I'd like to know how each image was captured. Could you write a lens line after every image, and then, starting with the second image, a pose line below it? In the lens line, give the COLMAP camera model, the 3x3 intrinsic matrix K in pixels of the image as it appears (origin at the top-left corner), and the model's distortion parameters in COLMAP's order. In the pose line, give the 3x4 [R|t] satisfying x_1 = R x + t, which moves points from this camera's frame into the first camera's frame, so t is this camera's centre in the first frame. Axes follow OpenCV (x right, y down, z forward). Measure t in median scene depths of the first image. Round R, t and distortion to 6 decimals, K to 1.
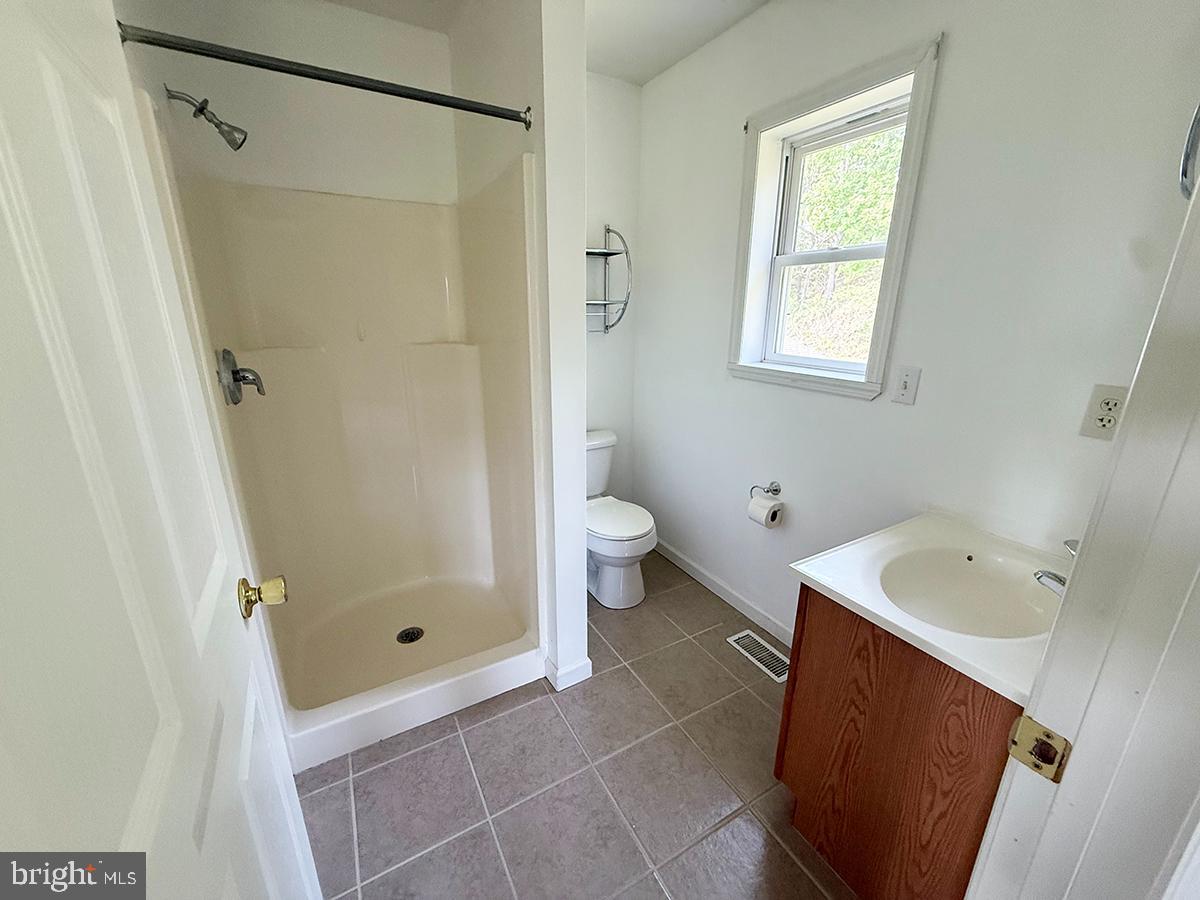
lens RADIAL K [[477.3, 0, 601.5], [0, 477.3, 449.7], [0, 0, 1]] dist [0.001069, -0.000639]
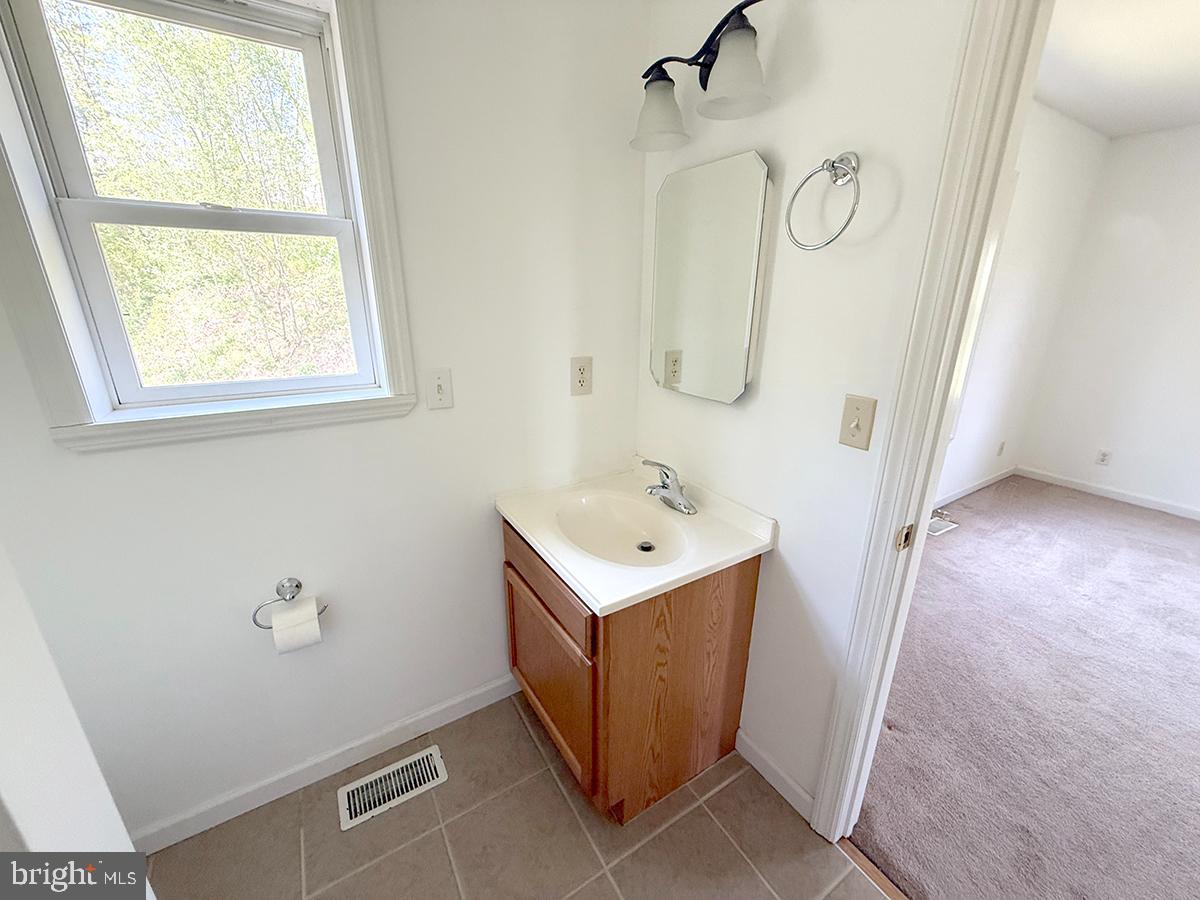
lens RADIAL K [[477.3, 0, 604.2], [0, 477.3, 451.6], [0, 0, 1]] dist [0.001069, -0.000639]
pose [[-0.035948, -0.319189, 0.947009, -0.268957], [0.280824, 0.906212, 0.316098, -0.227826], [-0.959086, 0.277305, 0.057060, 0.689174]]
